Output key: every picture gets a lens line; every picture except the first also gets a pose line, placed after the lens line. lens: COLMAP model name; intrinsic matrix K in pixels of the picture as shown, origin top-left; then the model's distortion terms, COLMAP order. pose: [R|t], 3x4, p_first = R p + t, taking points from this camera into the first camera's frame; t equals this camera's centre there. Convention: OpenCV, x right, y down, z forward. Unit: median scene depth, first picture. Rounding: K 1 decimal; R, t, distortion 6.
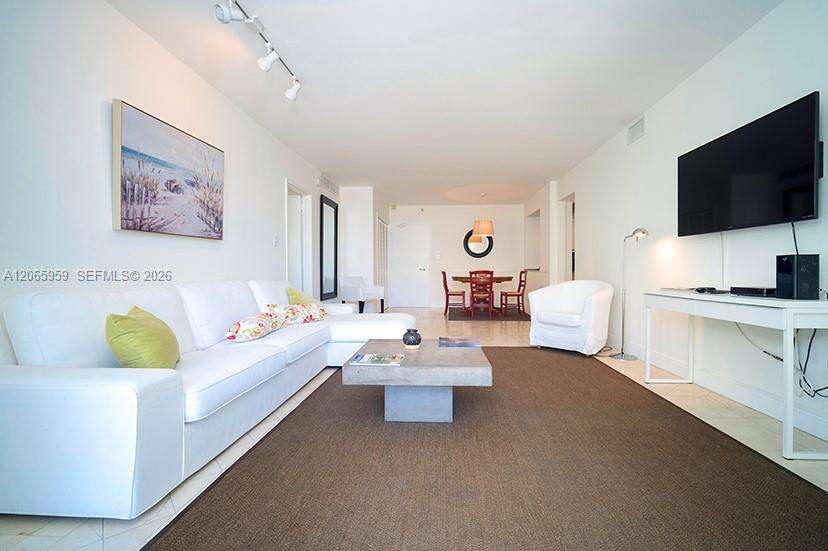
lens RADIAL K [[382.1, 0, 415.4], [0, 382.1, 271.7], [0, 0, 1]] dist [0.007973, -0.002076]
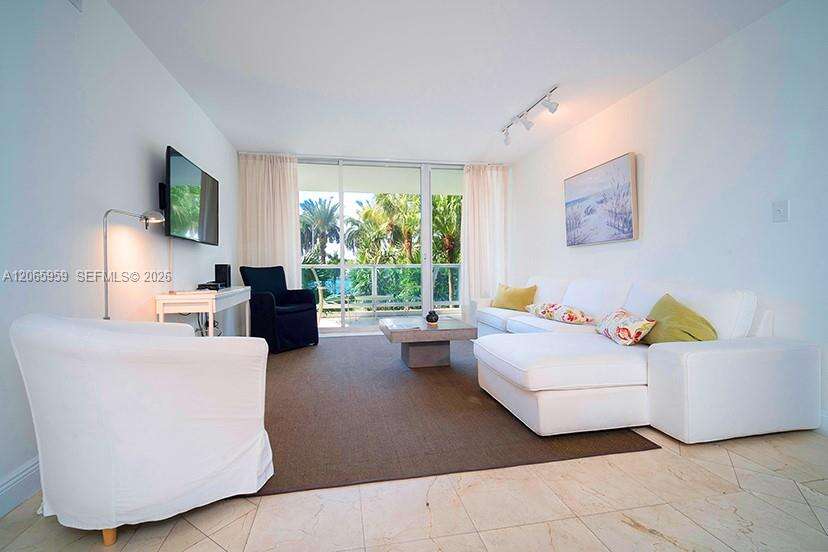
lens RADIAL K [[402.0, 0, 413.3], [0, 402.0, 274.0], [0, 0, 1]] dist [0.002417, 0.000081]
pose [[-0.965175, 0.014460, -0.261206, 0.384684], [0.009086, 0.999722, 0.021768, -0.019583], [0.261448, 0.018637, -0.965038, 2.126045]]
